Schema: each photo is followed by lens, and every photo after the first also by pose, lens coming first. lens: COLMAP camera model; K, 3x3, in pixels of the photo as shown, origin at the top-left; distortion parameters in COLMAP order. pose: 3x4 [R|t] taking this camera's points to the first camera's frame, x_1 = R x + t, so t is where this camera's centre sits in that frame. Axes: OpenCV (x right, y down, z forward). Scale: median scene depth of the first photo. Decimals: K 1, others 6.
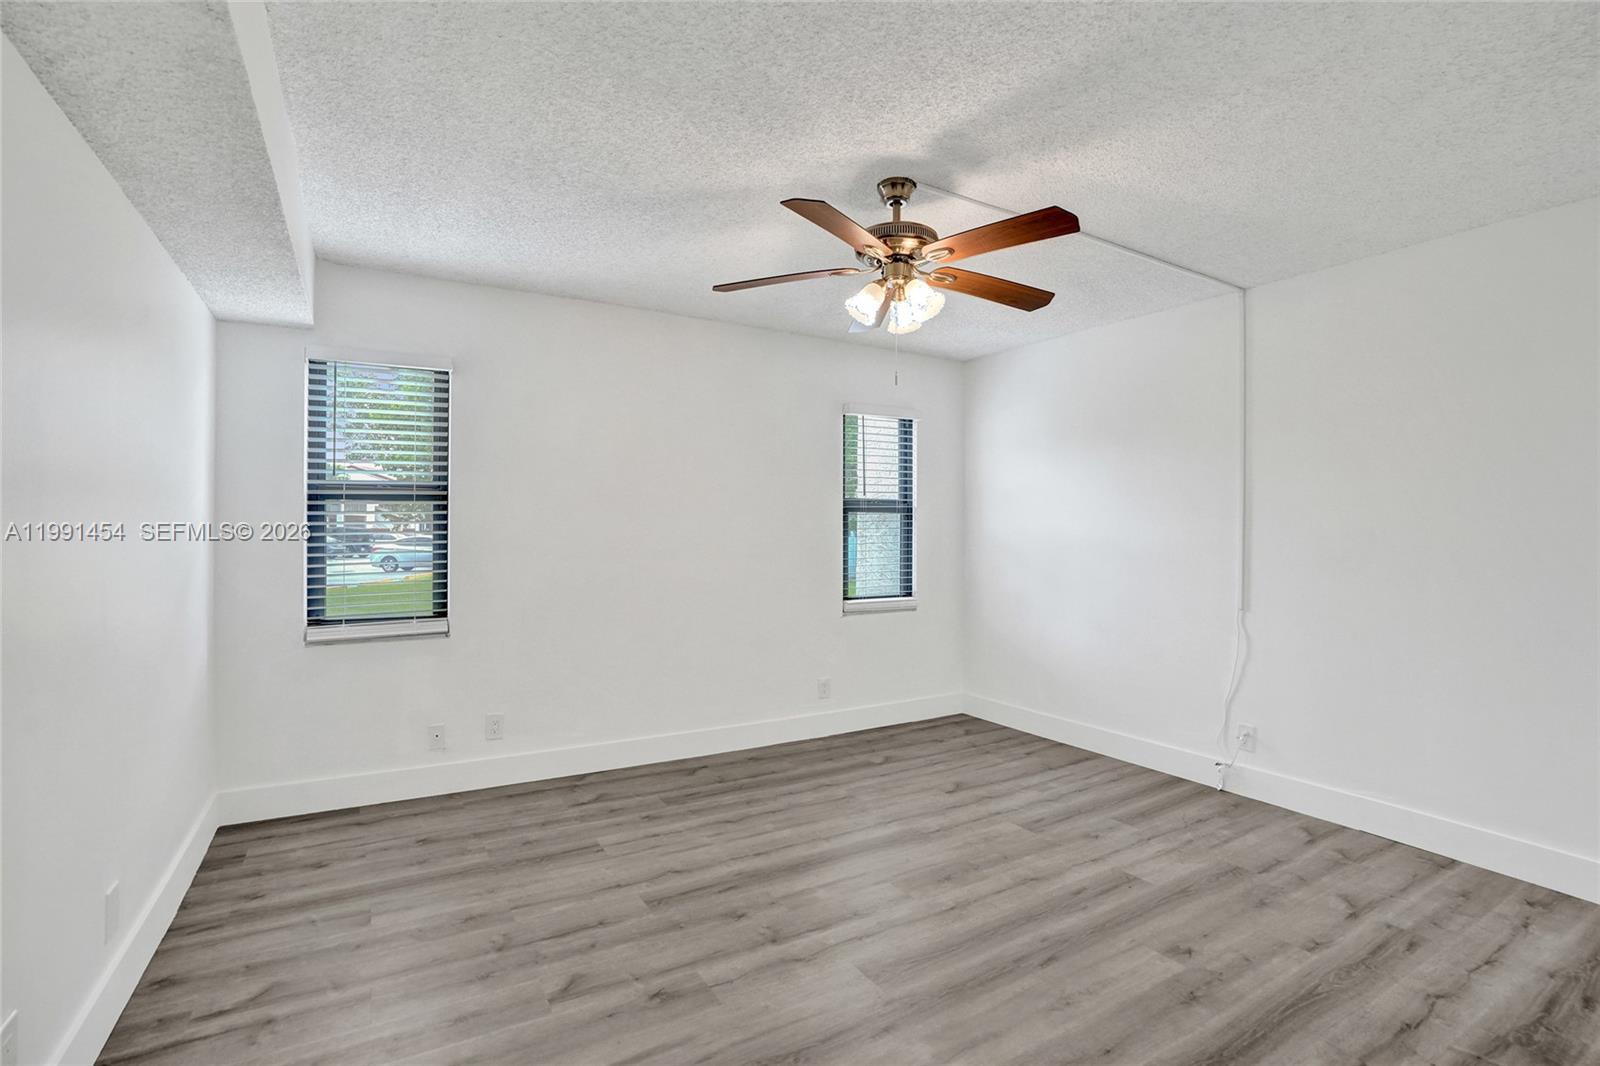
lens RADIAL K [[756.6, 0, 800.0], [0, 756.6, 533.0], [0, 0, 1]] dist [-0.044664, 0.014874]
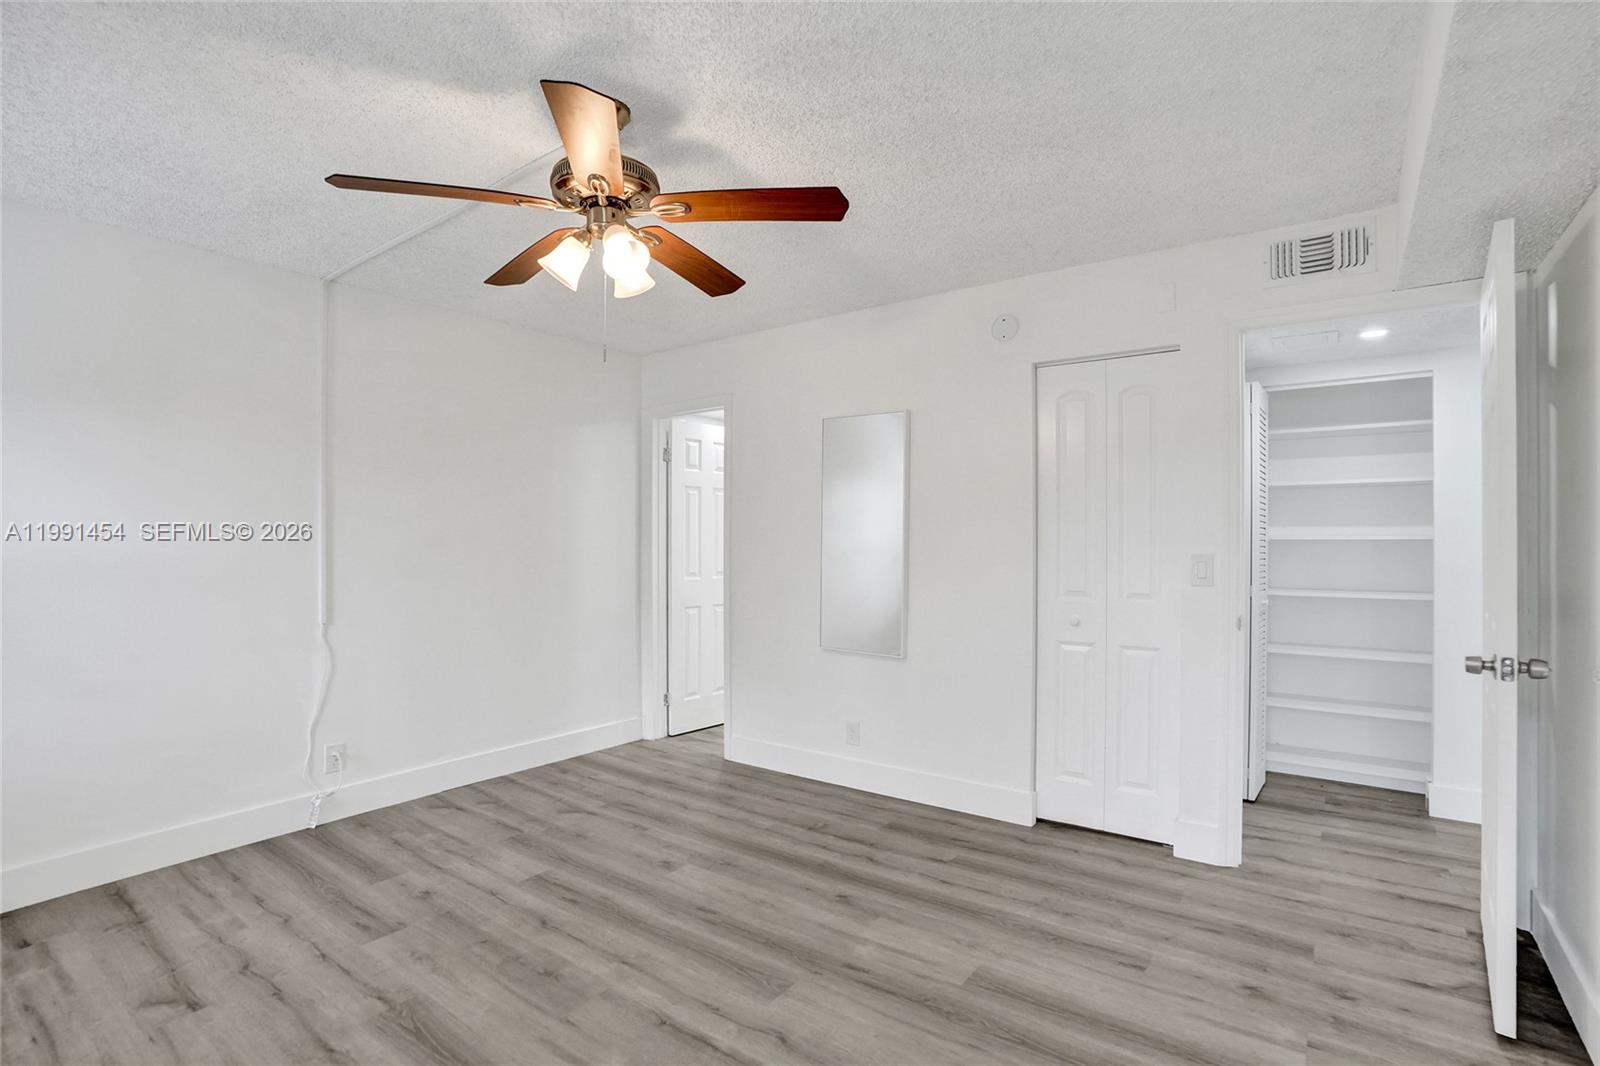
lens RADIAL K [[756.6, 0, 800.0], [0, 756.6, 533.0], [0, 0, 1]] dist [-0.044664, 0.014874]
pose [[-0.383047, -0.003865, 0.923721, -0.581832], [0.001161, 0.999988, 0.004665, -0.019557], [-0.923728, 0.002859, -0.383038, 0.939986]]
